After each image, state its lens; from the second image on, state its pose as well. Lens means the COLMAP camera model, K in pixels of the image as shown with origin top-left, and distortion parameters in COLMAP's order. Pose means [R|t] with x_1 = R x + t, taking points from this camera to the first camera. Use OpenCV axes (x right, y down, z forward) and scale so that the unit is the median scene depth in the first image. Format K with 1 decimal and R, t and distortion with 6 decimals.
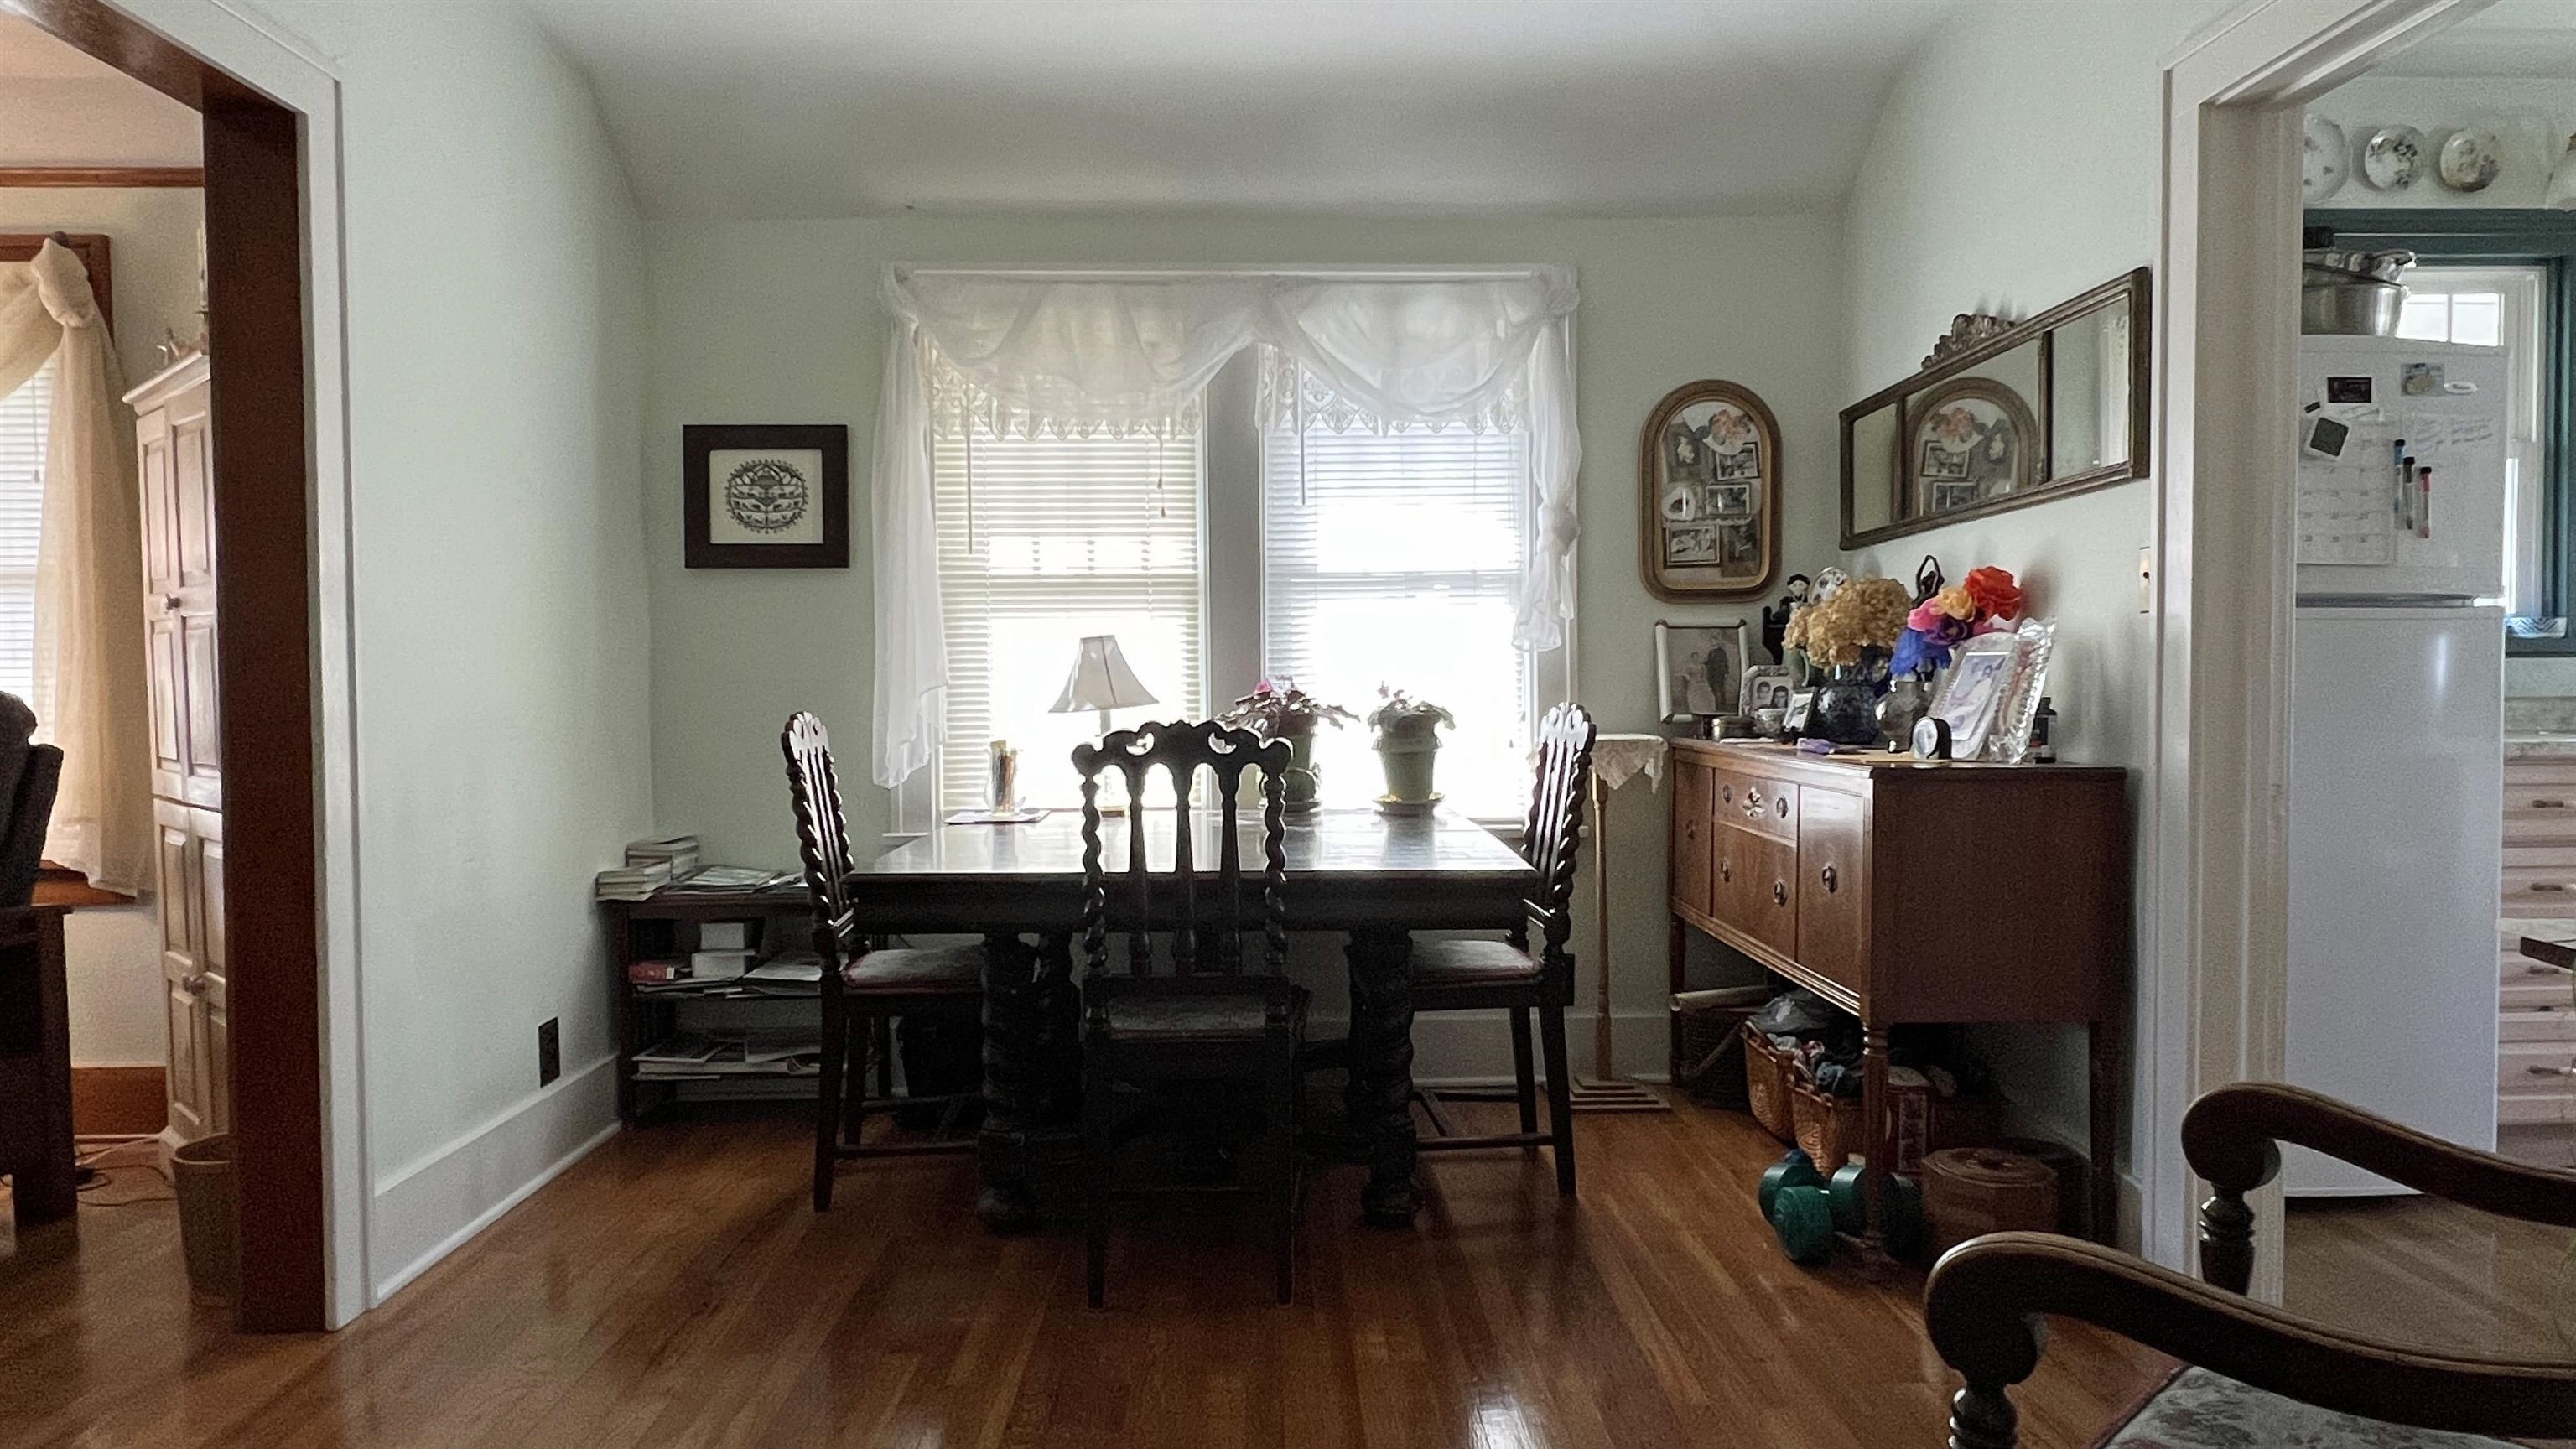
lens RADIAL K [[1567.1, 0, 1300.0], [0, 1567.1, 736.9], [0, 0, 1]] dist [-0.005583, -0.001280]
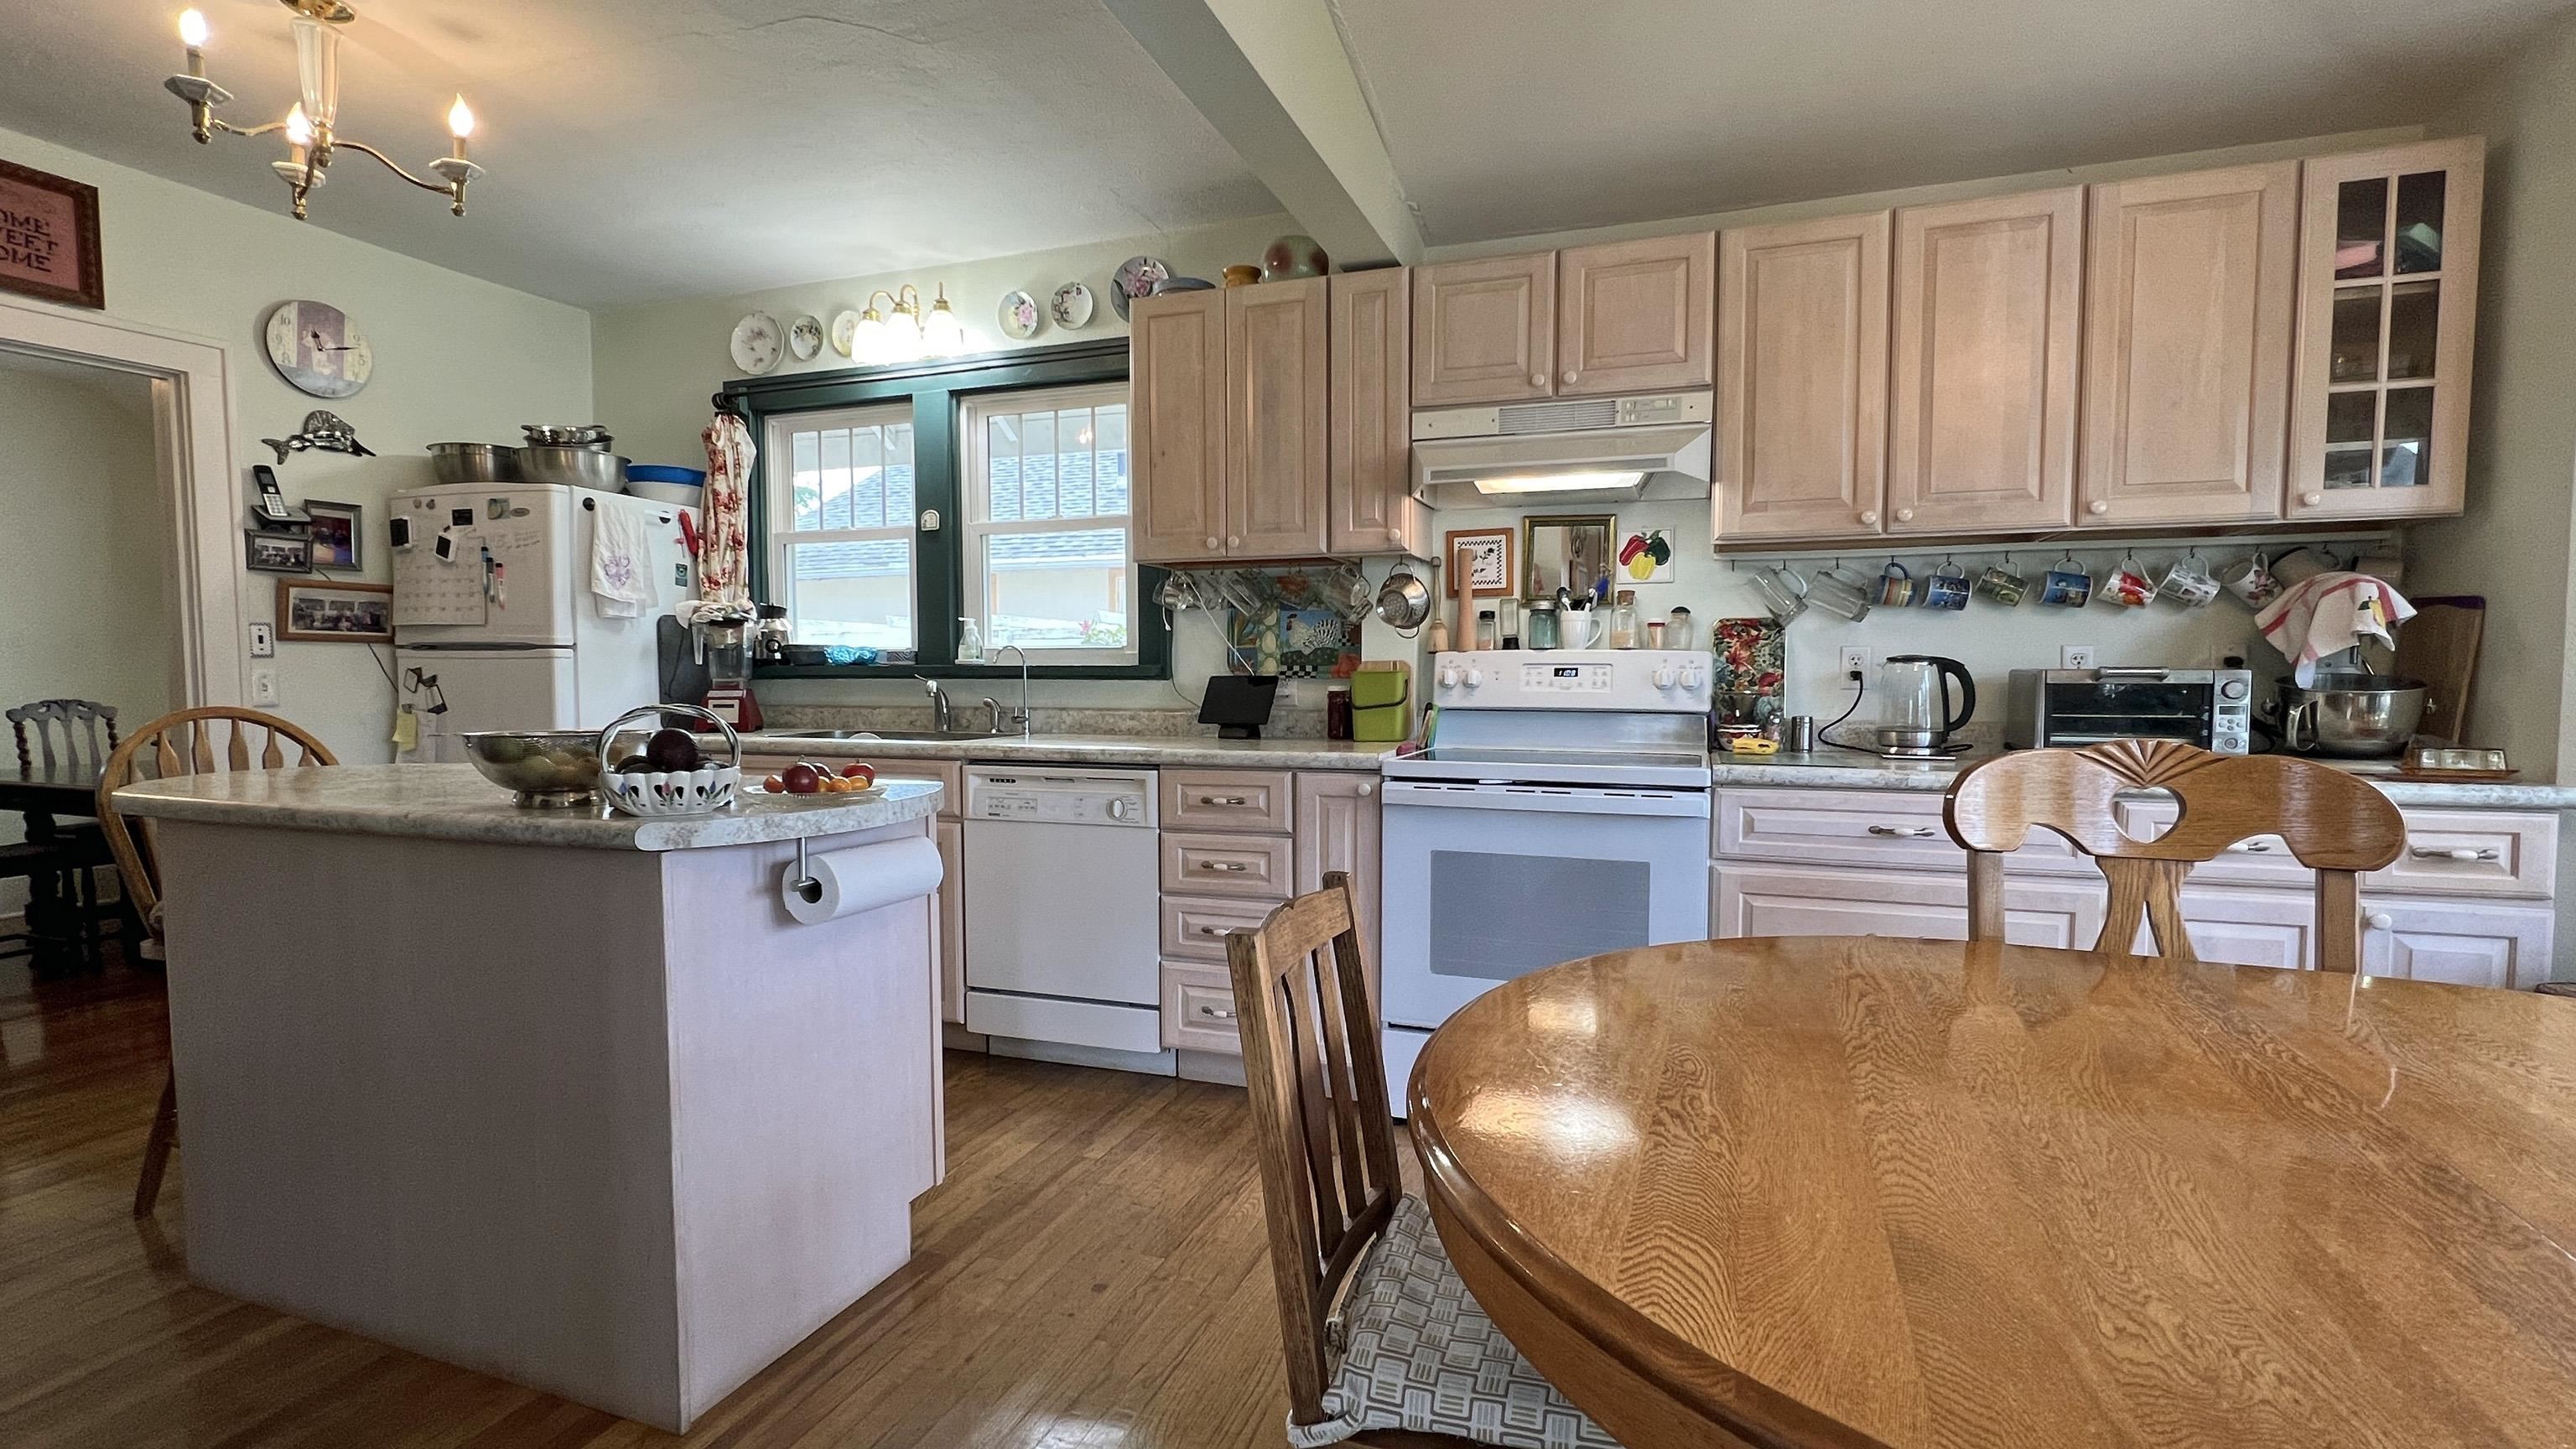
lens RADIAL K [[1130.7, 0, 1286.5], [0, 1130.7, 725.9], [0, 0, 1]] dist [-0.002667, -0.000425]
pose [[0.931635, 0.026733, -0.362412, 1.767756], [-0.017480, 0.999433, 0.028788, -0.048252], [0.362976, -0.020485, 0.931573, 0.188621]]
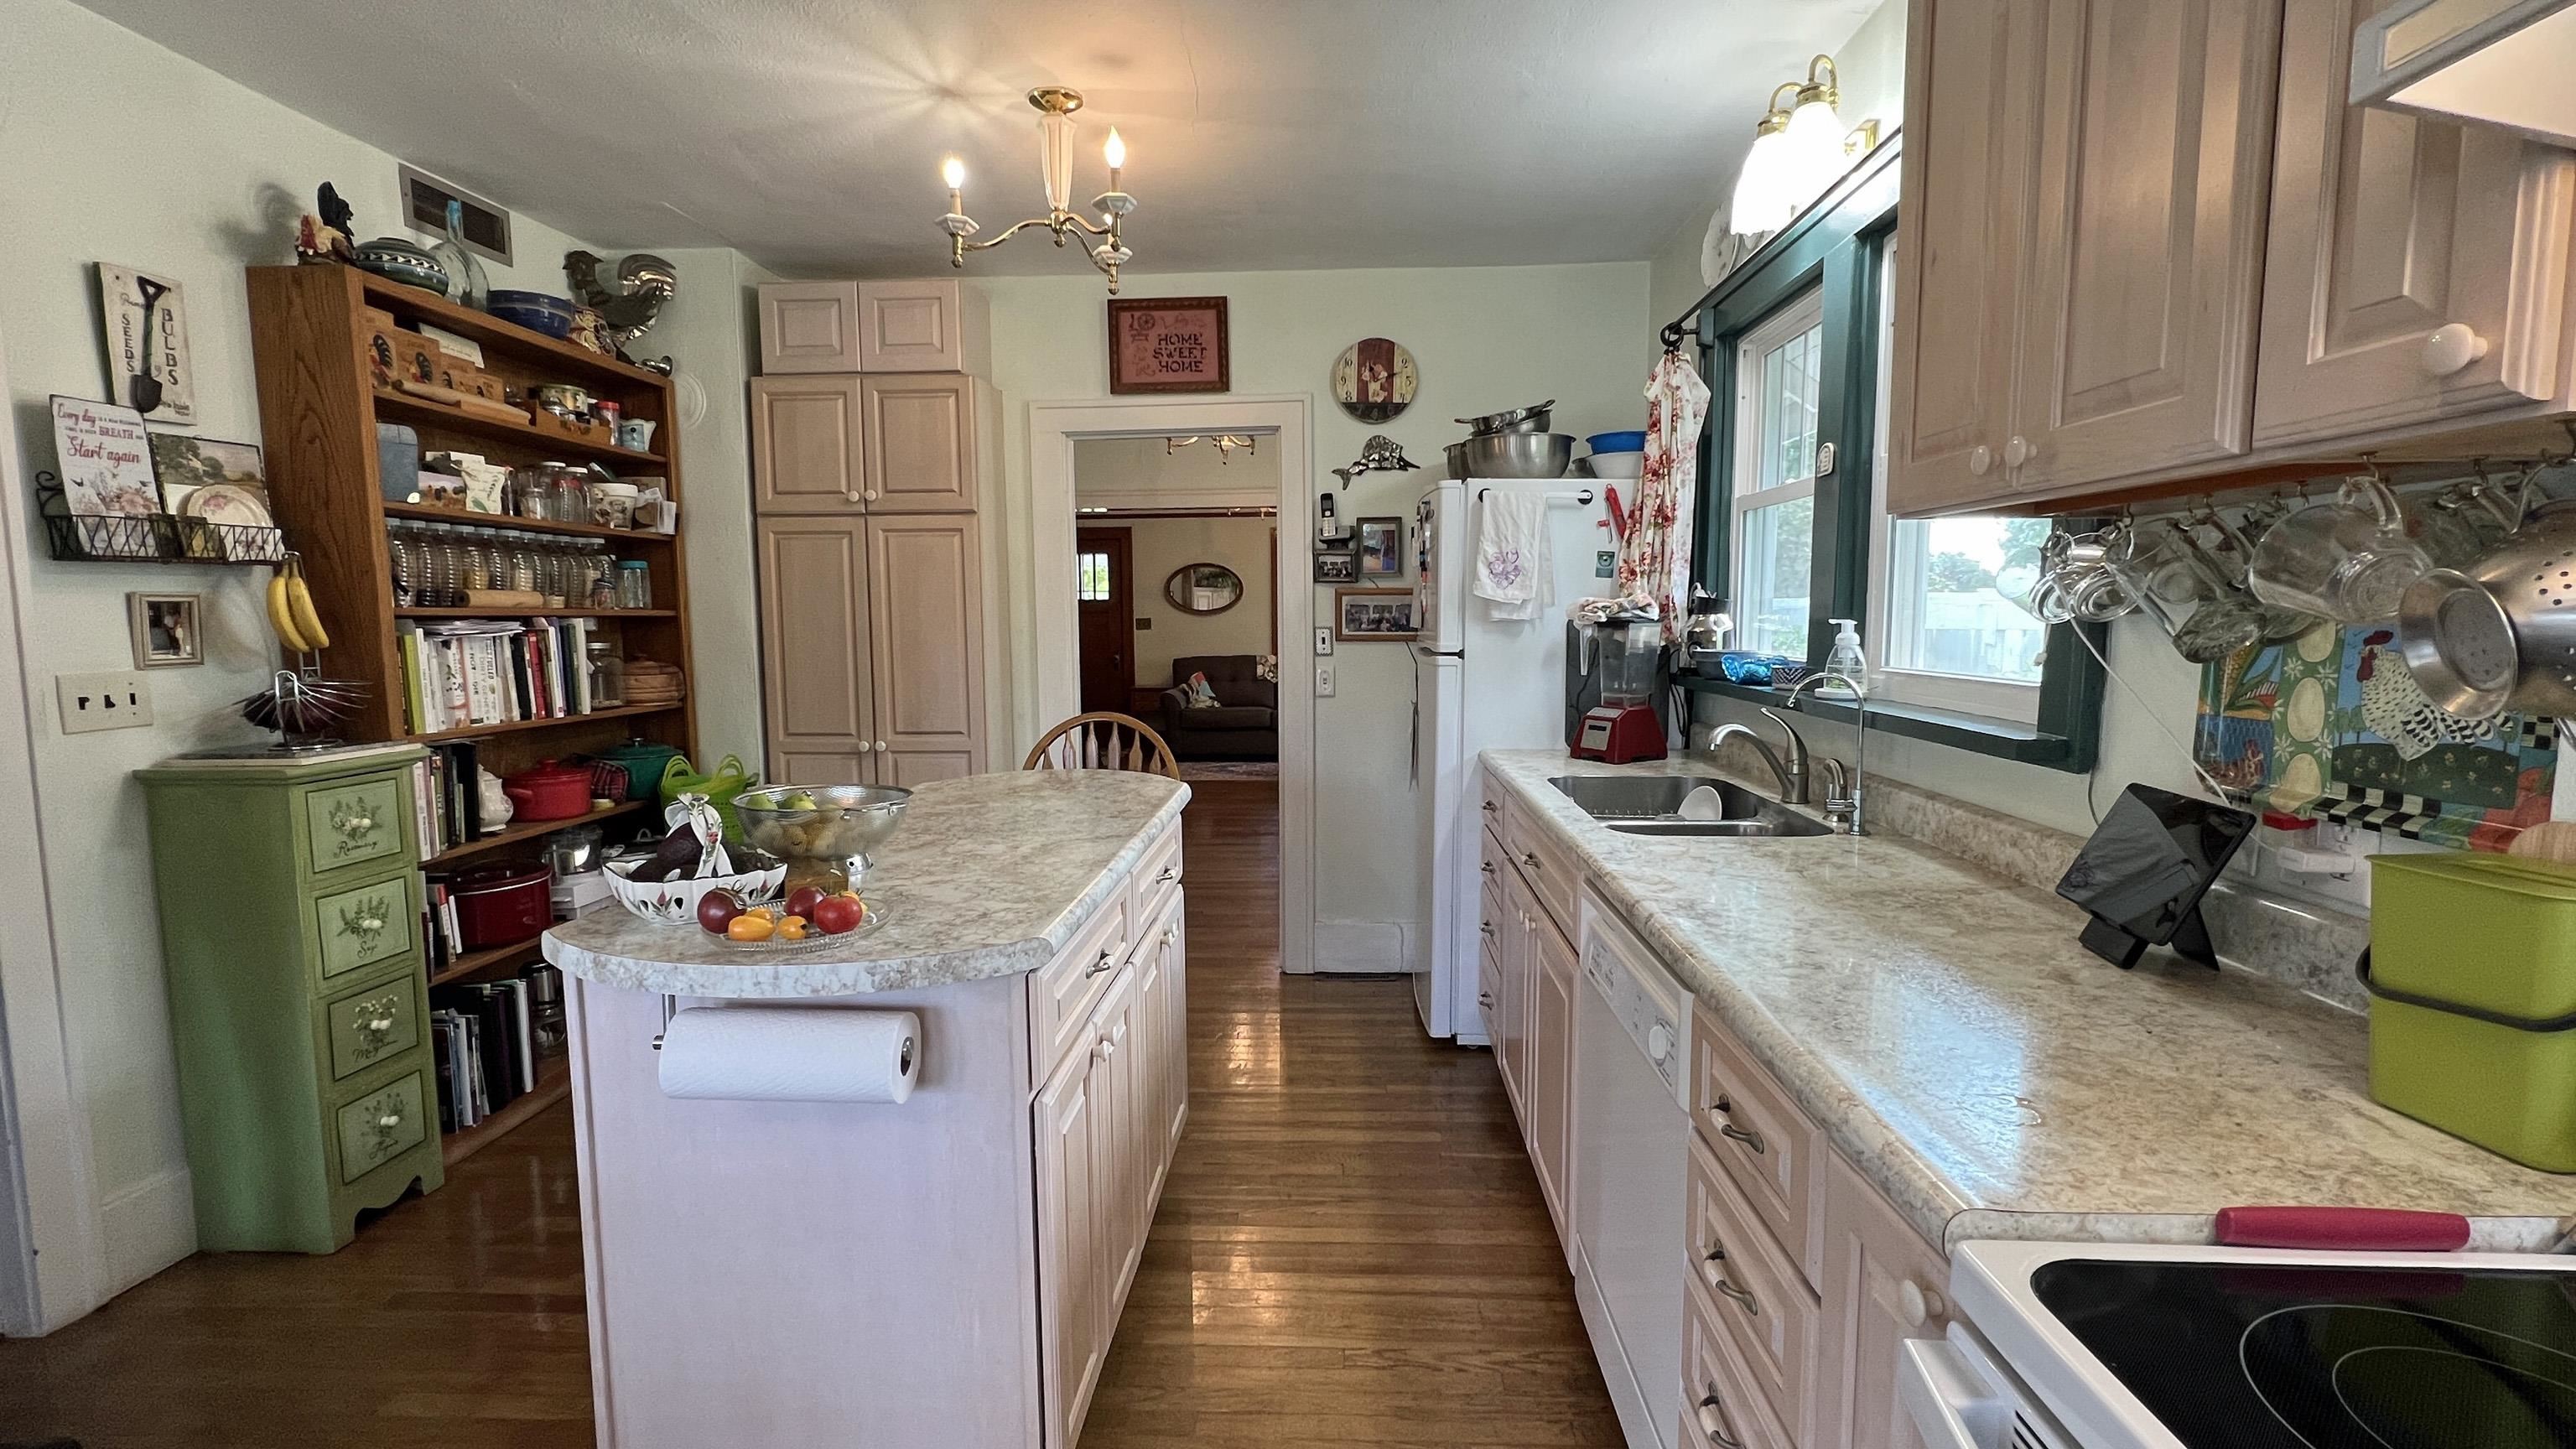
lens RADIAL K [[1130.7, 0, 1287.8], [0, 1130.7, 726.7], [0, 0, 1]] dist [-0.002667, -0.000425]
pose [[-0.077838, 0.107499, -0.991153, 1.754823], [-0.024908, 0.993650, 0.109726, -0.123602], [0.996655, 0.033228, -0.074666, 0.881883]]
